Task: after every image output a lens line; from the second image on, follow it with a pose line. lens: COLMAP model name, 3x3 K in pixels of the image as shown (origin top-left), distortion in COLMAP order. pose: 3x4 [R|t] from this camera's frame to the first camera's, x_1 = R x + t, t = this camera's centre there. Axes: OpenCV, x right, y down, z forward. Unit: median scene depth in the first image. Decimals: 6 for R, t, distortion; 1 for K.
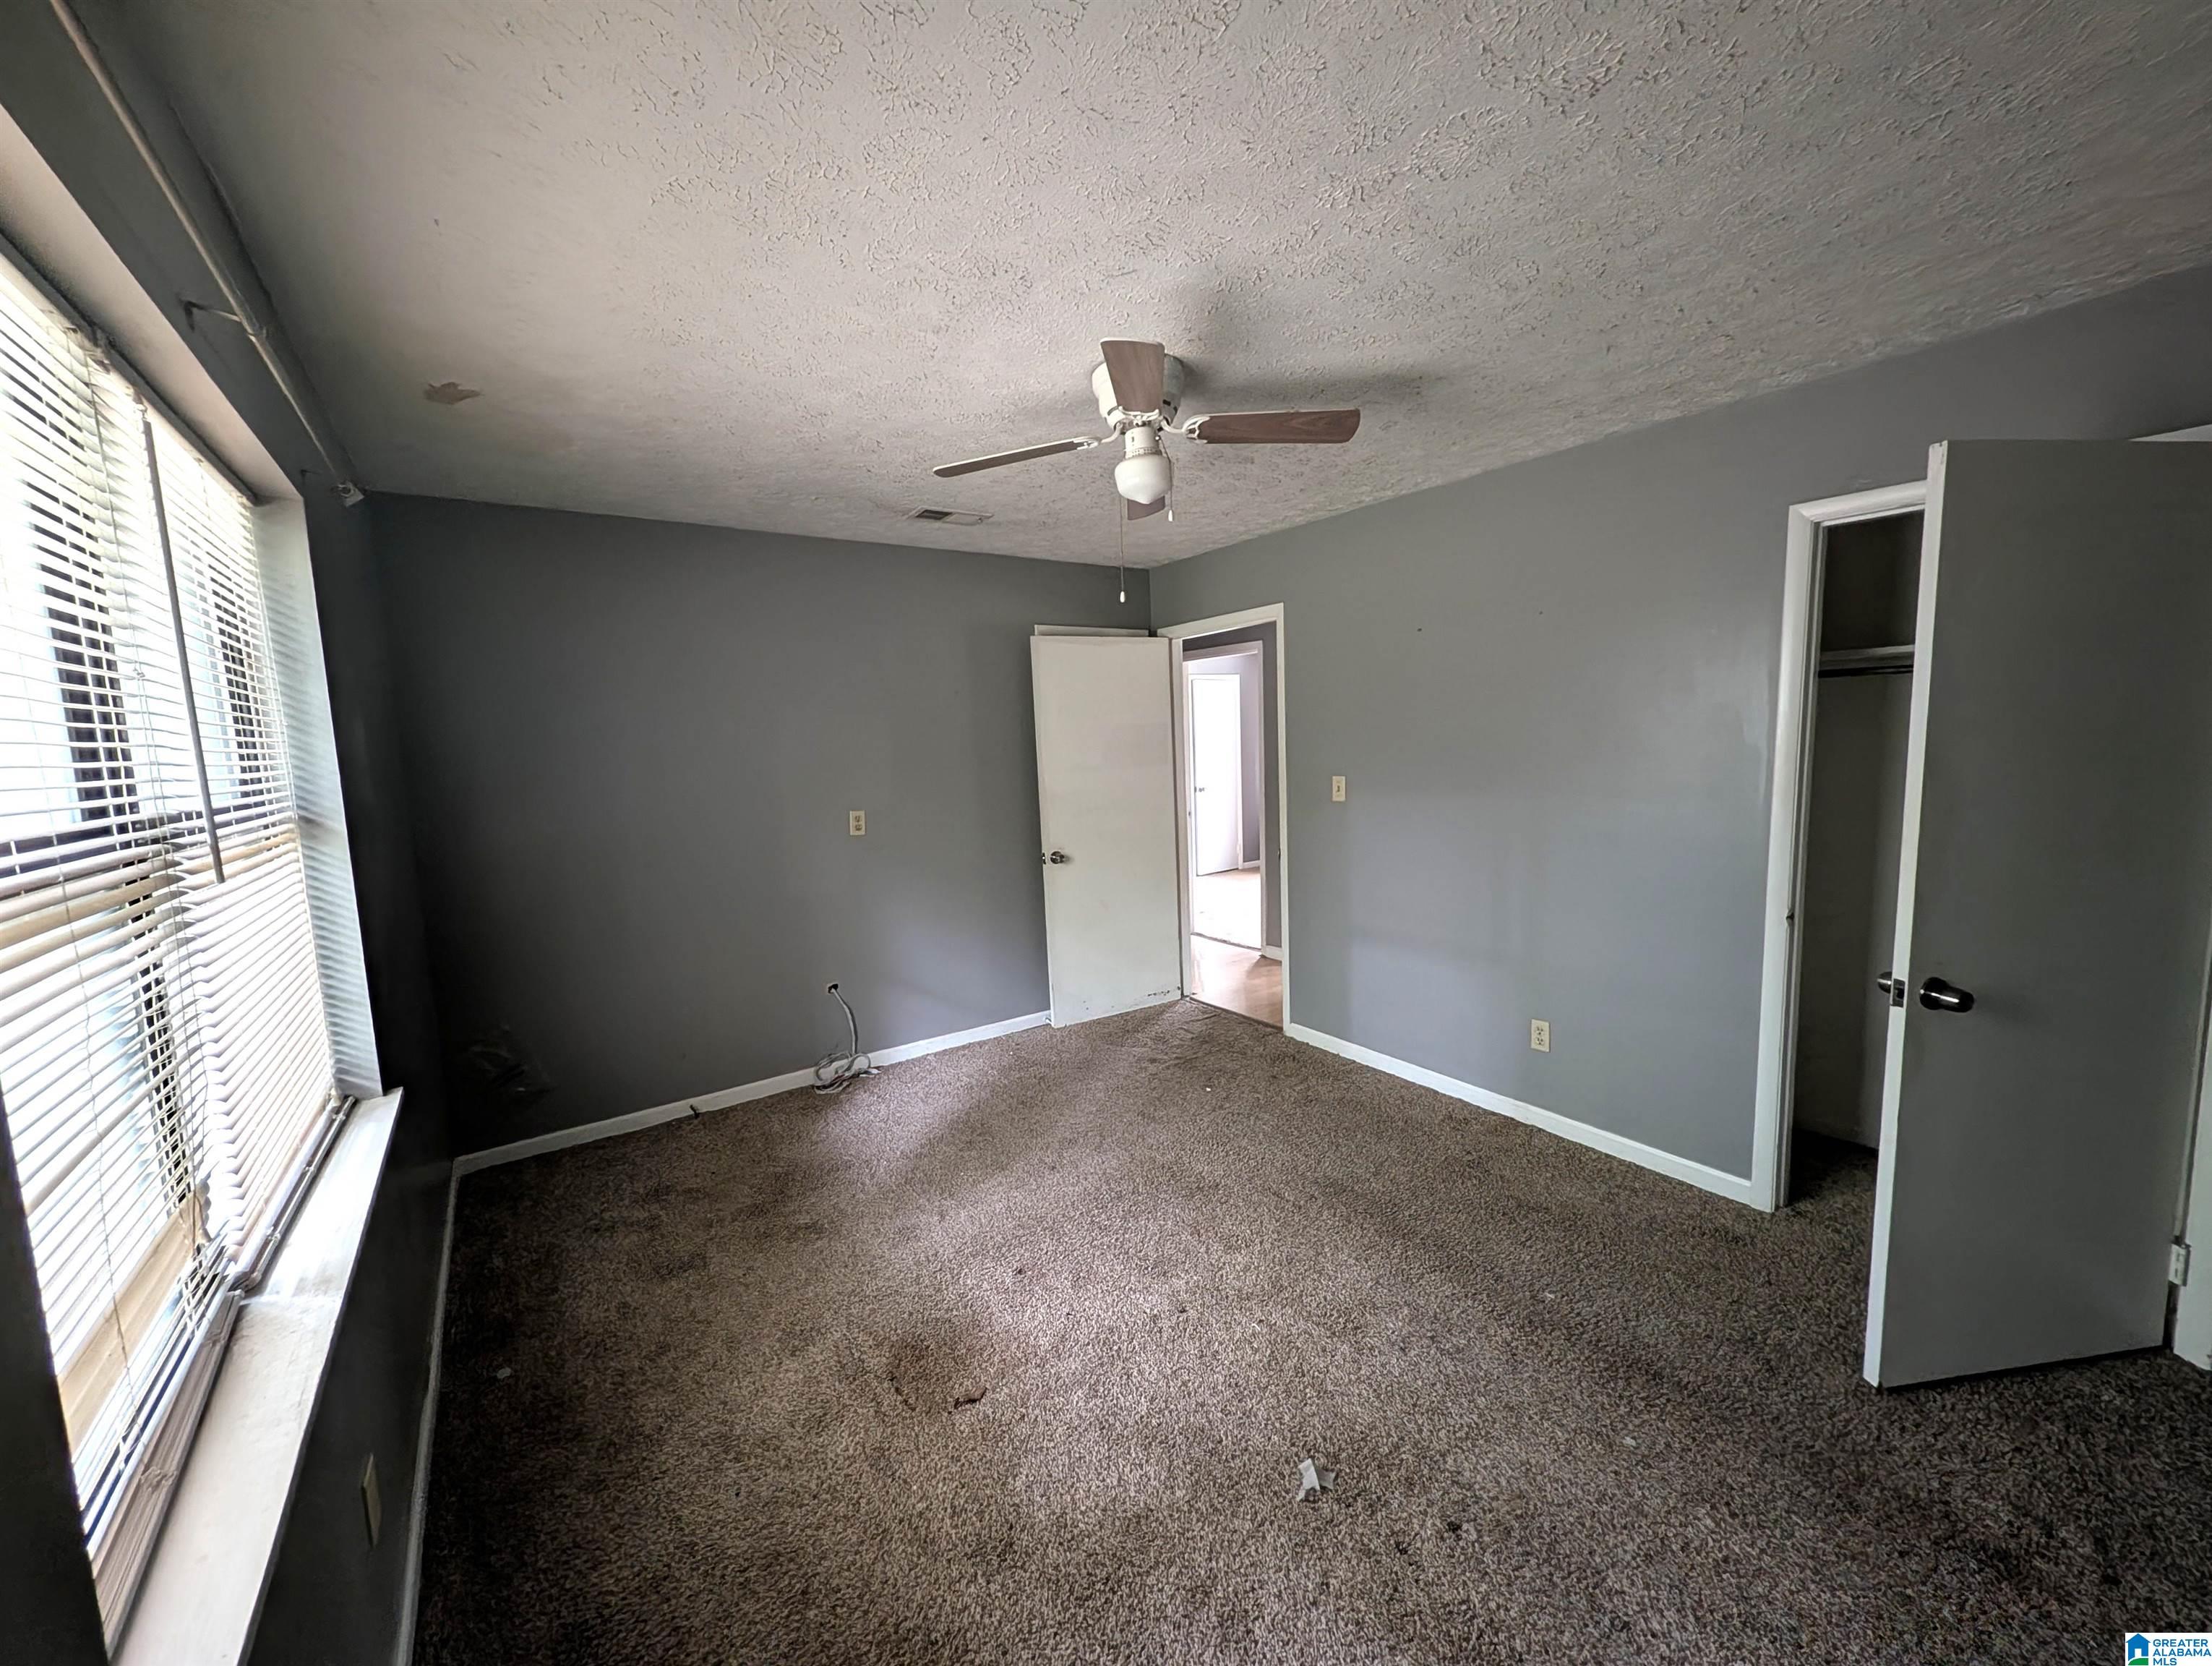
lens RADIAL K [[855.5, 0, 1106.0], [0, 855.5, 833.0], [0, 0, 1]] dist [-0.000487, -0.000052]
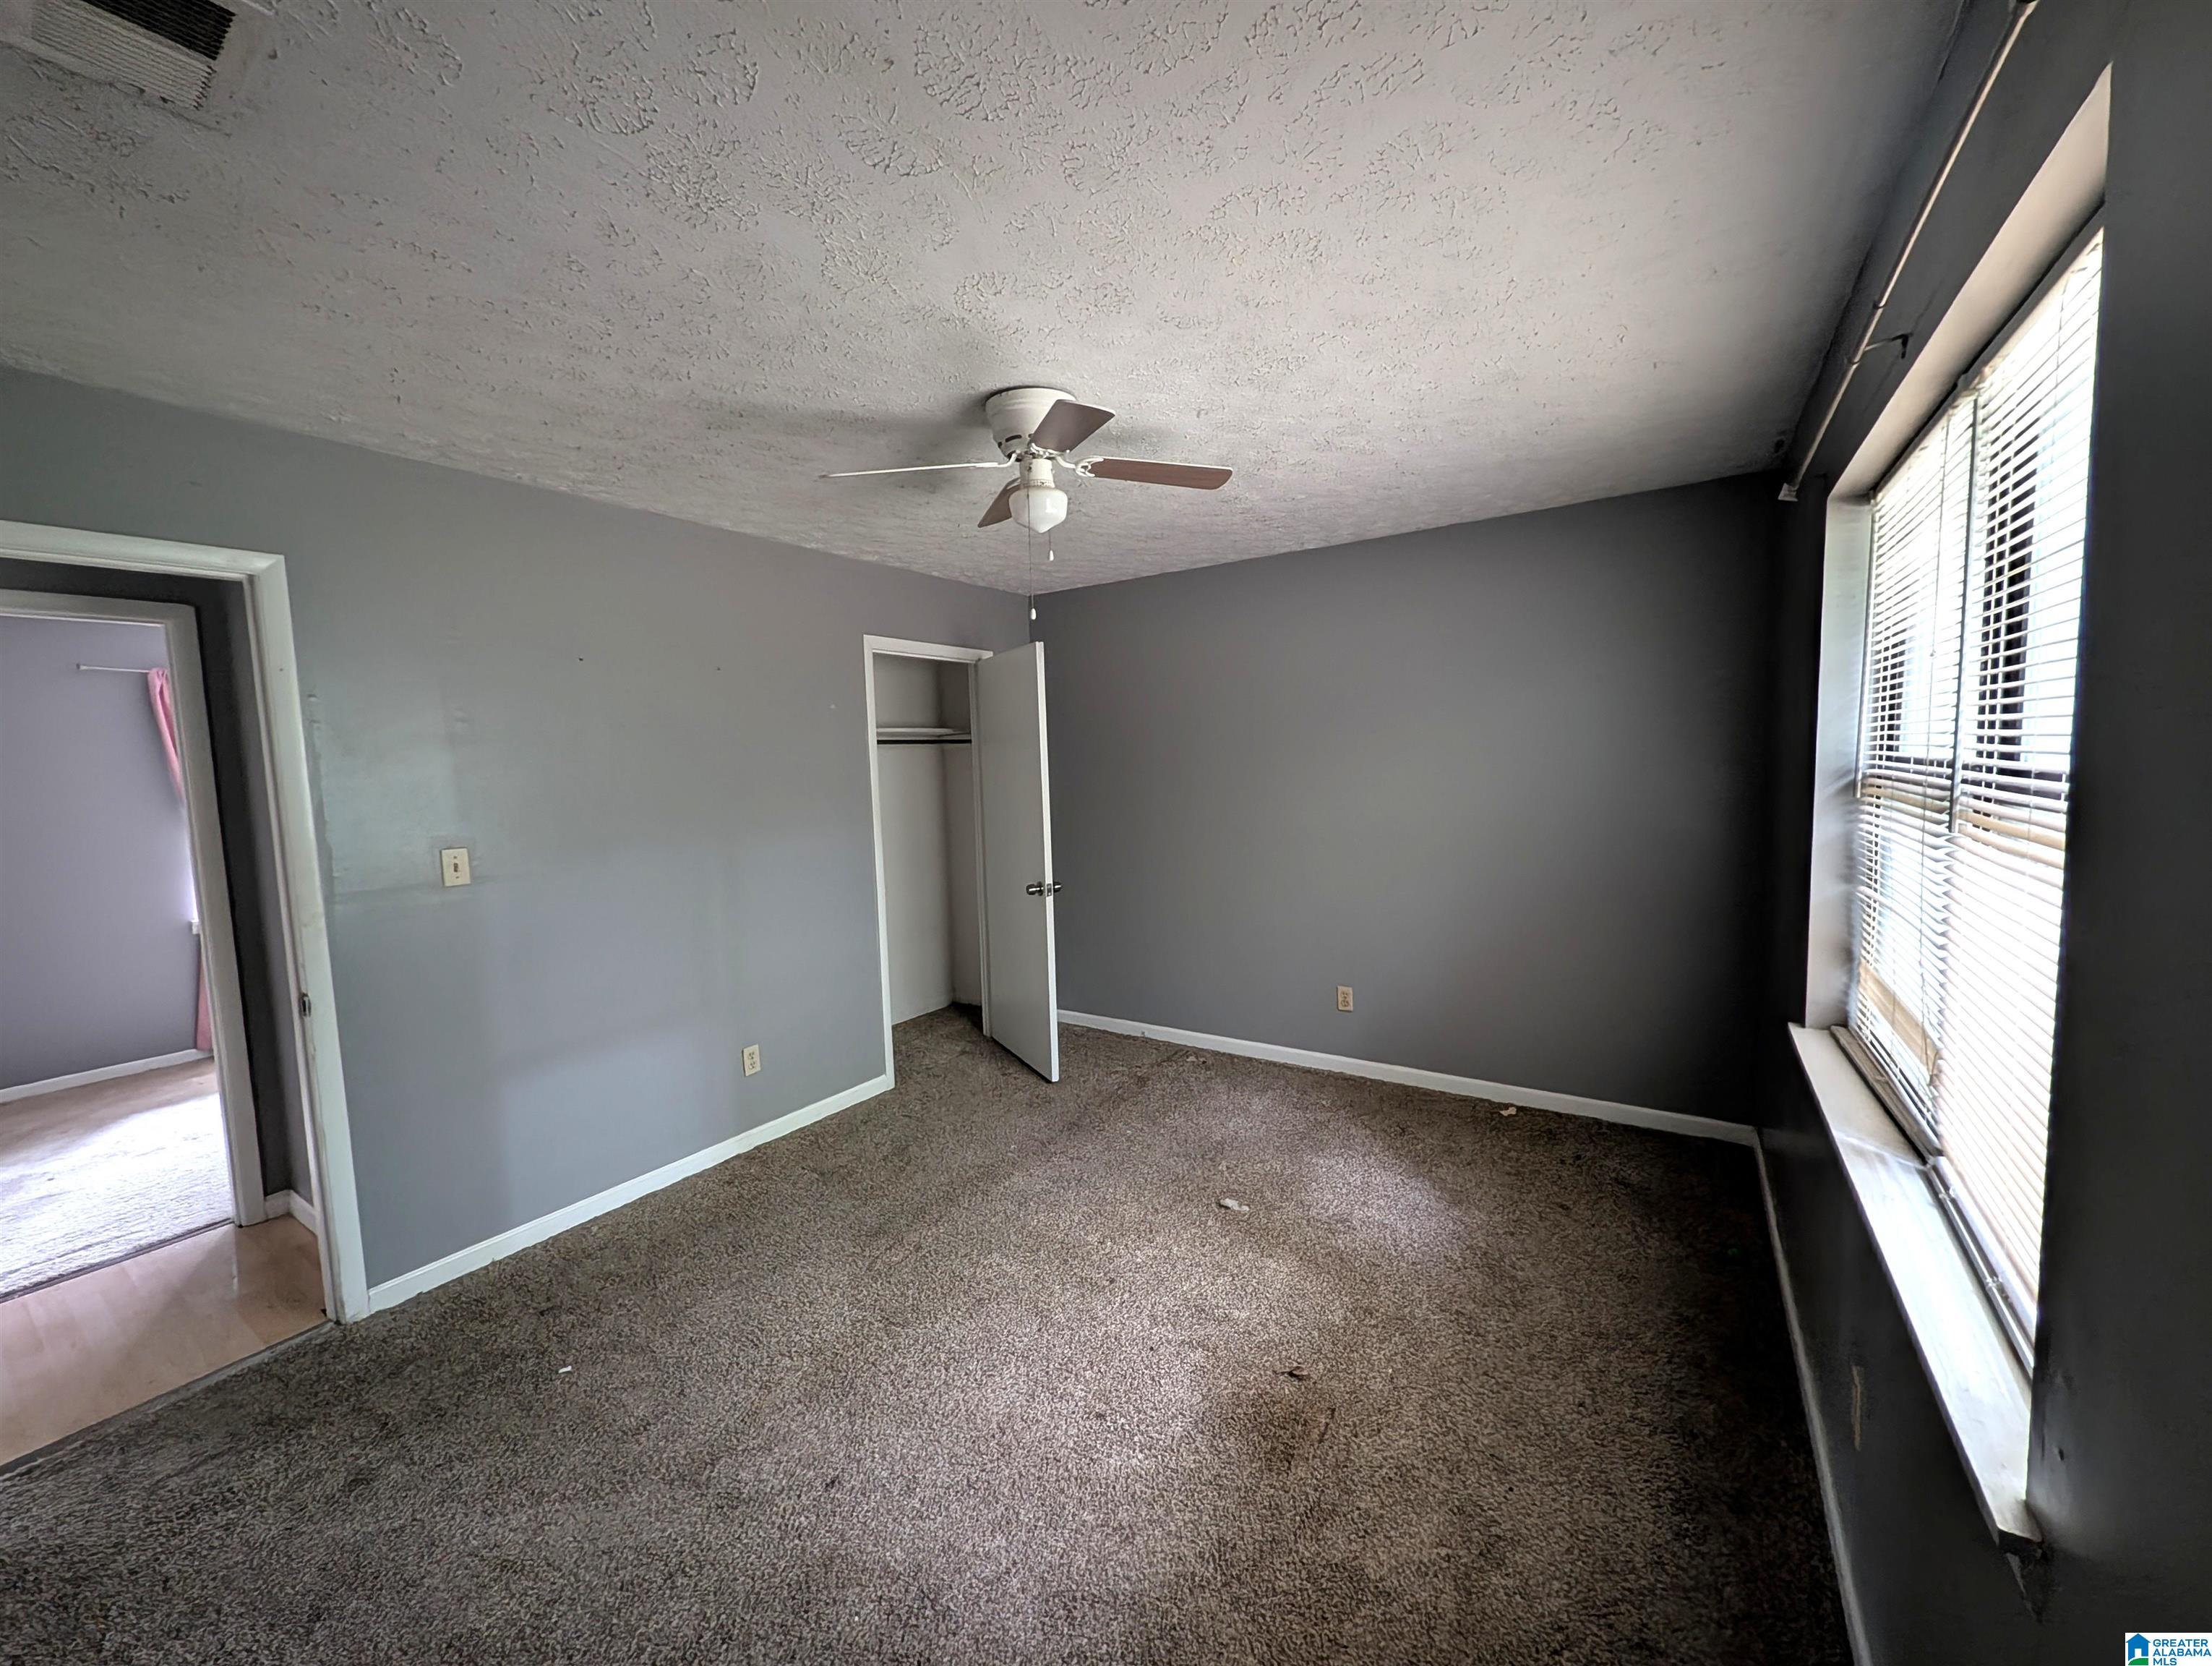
lens RADIAL K [[855.5, 0, 1106.0], [0, 855.5, 833.0], [0, 0, 1]] dist [-0.000487, -0.000052]
pose [[-0.359828, -0.032316, 0.932459, -0.862749], [0.149806, 0.984433, 0.091926, -0.101909], [-0.920914, 0.172765, -0.349385, 1.222760]]
